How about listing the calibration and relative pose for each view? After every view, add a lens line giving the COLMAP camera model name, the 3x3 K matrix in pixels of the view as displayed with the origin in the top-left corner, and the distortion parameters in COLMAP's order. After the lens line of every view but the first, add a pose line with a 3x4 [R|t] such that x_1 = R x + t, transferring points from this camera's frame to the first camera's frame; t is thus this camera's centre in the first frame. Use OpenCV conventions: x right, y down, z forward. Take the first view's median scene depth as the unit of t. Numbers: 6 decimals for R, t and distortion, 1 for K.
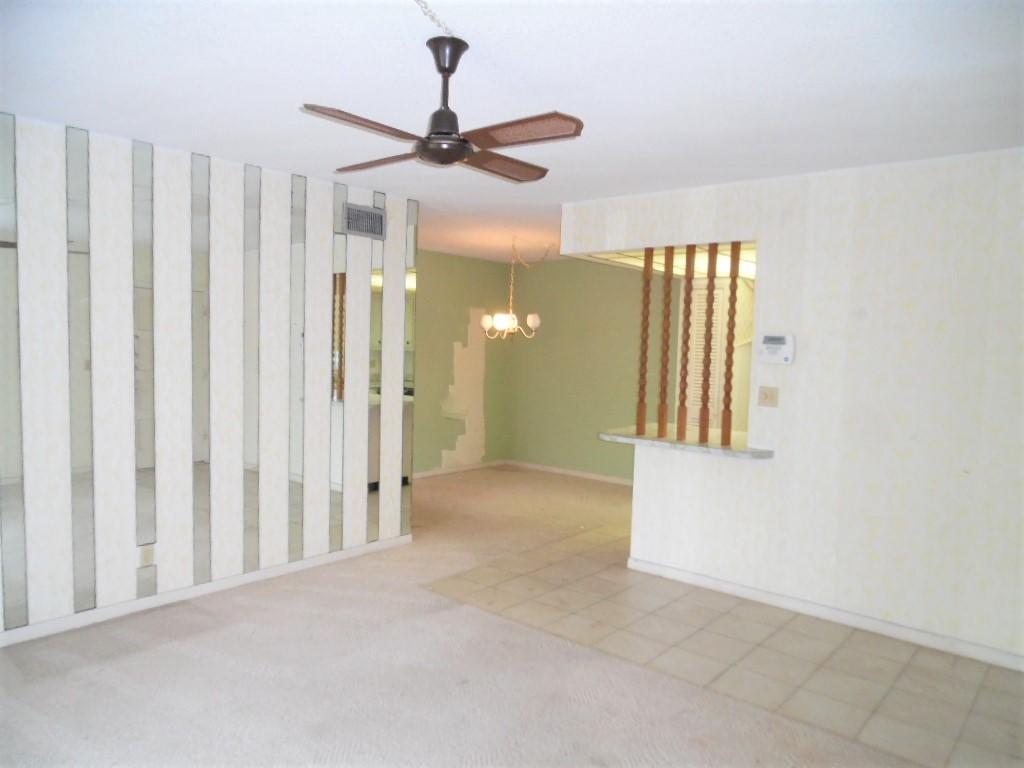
lens RADIAL K [[711.2, 0, 512.0], [0, 711.2, 384.0], [0, 0, 1]] dist [-0.000933, -0.002114]
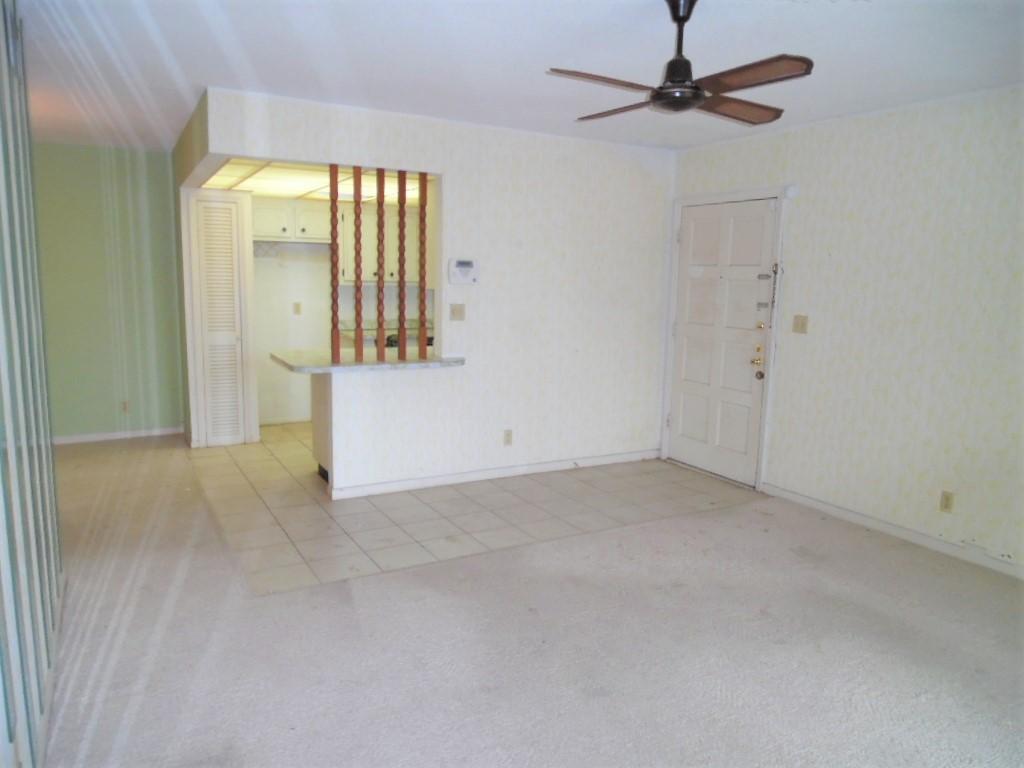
lens RADIAL K [[719.7, 0, 512.0], [0, 719.7, 384.0], [0, 0, 1]] dist [0.001913, 0.000074]
pose [[0.350261, -0.161714, 0.922587, -0.731488], [0.044201, 0.986739, 0.156179, -0.047587], [-0.935609, -0.013924, 0.352764, 0.492770]]
